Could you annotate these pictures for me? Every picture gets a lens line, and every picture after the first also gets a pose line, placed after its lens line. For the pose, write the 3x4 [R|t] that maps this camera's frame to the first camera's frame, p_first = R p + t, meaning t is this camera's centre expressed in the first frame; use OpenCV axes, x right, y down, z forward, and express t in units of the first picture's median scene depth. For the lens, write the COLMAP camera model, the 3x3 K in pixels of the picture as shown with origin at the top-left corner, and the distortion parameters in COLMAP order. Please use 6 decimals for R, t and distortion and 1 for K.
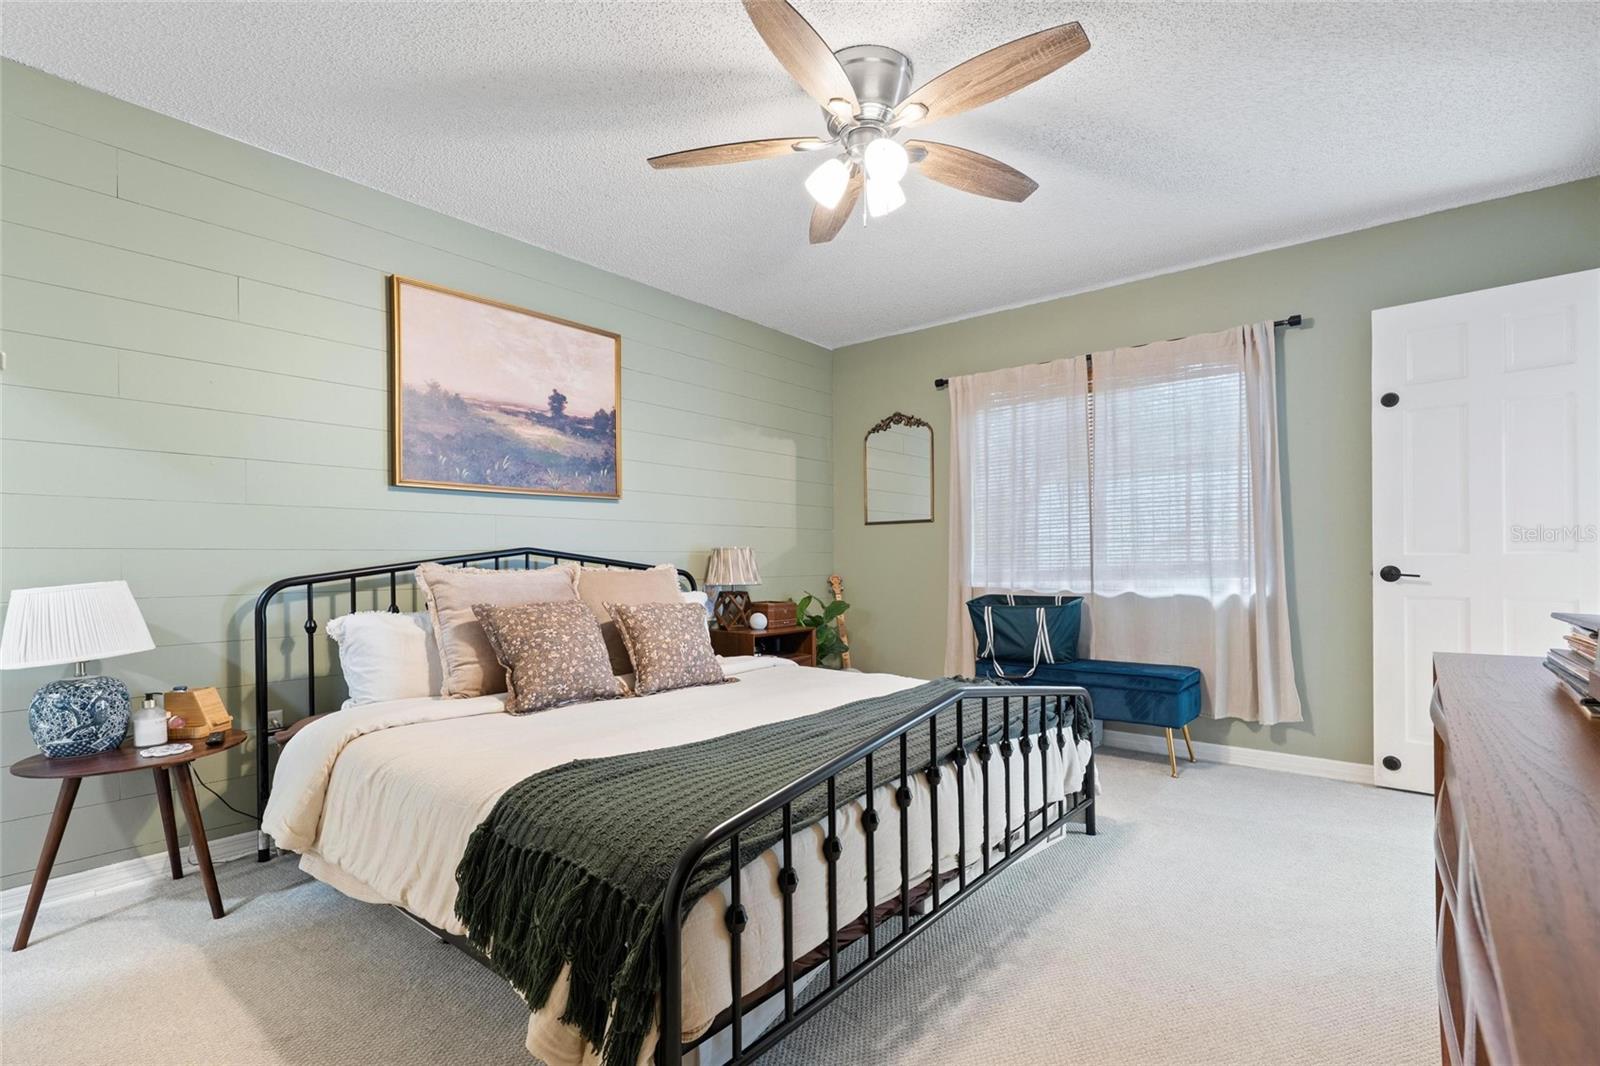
lens RADIAL K [[755.9, 0, 794.0], [0, 755.9, 547.1], [0, 0, 1]] dist [0.003488, 0.000067]
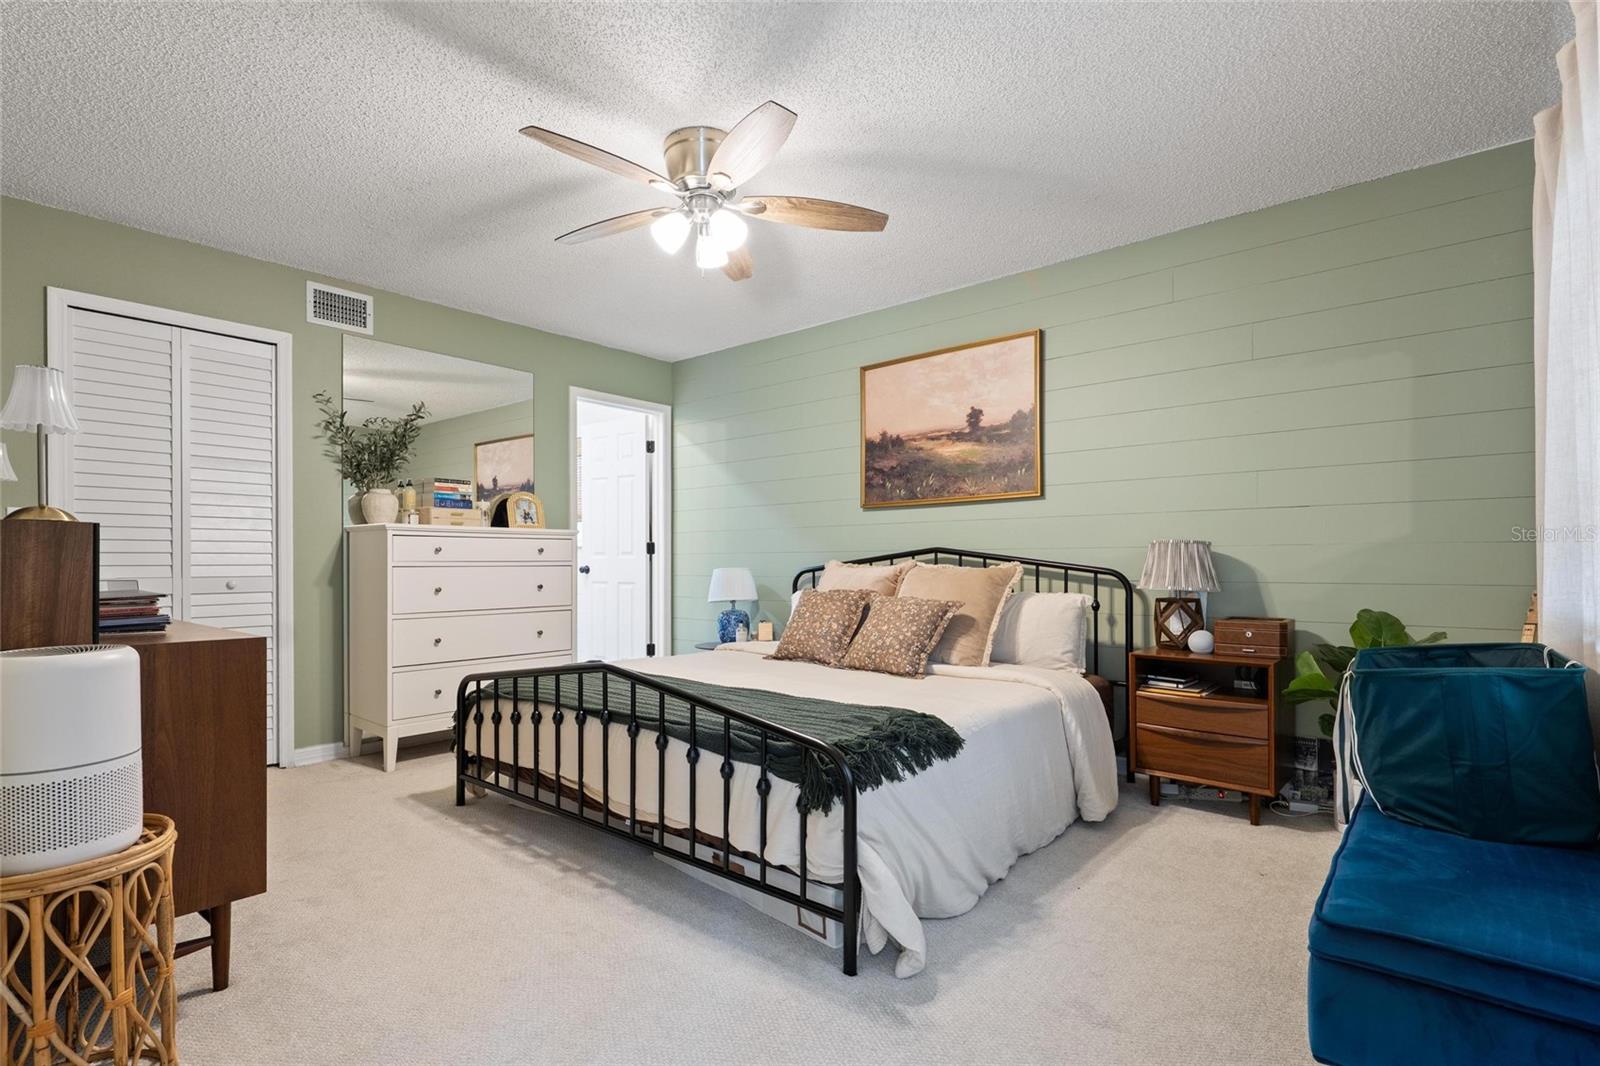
lens RADIAL K [[755.9, 0, 795.3], [0, 755.9, 545.3], [0, 0, 1]] dist [0.003488, 0.000067]
pose [[-0.019704, -0.010279, -0.999753, 0.858948], [0.023900, 0.999657, -0.010749, 0.005213], [0.999520, -0.024106, -0.019452, 0.785440]]
